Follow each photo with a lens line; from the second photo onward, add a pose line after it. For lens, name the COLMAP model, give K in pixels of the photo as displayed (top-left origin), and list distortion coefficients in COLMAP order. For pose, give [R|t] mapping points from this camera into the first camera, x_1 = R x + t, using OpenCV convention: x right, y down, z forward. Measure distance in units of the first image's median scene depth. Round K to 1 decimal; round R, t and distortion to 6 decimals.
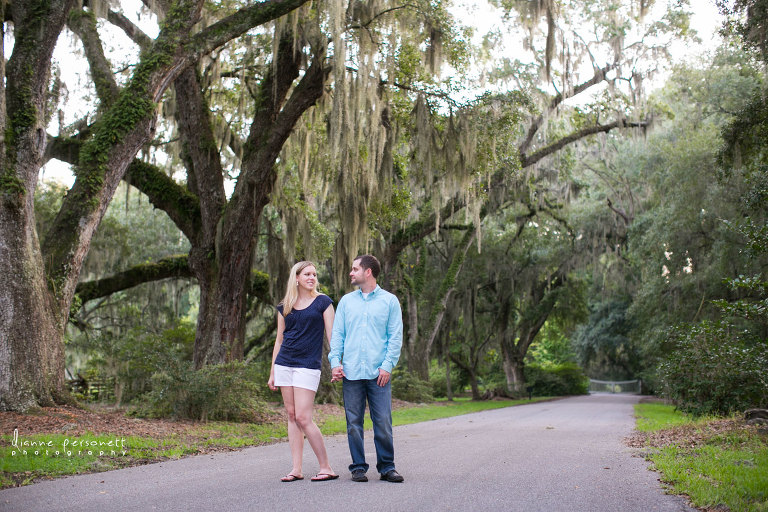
lens RADIAL K [[1093.1, 0, 384.0], [0, 1093.1, 256.0], [0, 0, 1]] dist [-0.169127, 0.273471]
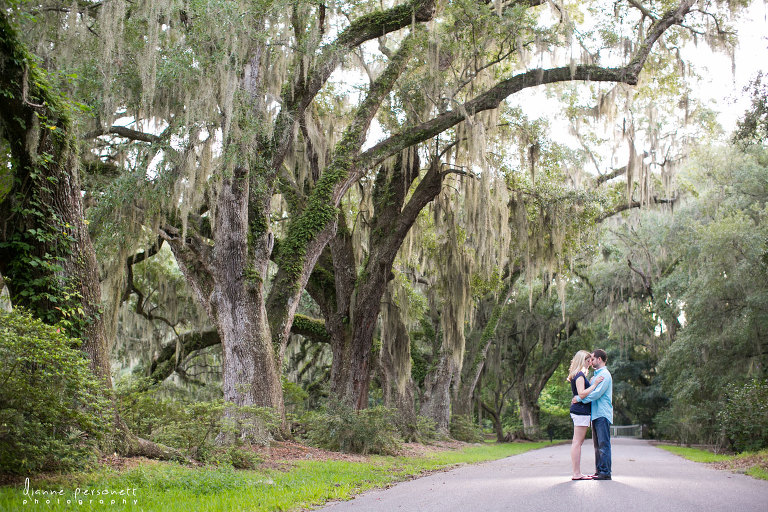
lens RADIAL K [[1093.1, 0, 384.0], [0, 1093.1, 256.0], [0, 0, 1]] dist [-0.169127, 0.273471]
pose [[0.999870, 0.012231, 0.010525, -0.085503], [-0.011818, 0.999193, -0.038383, -0.017495], [-0.010986, 0.038253, 0.999208, -0.157814]]
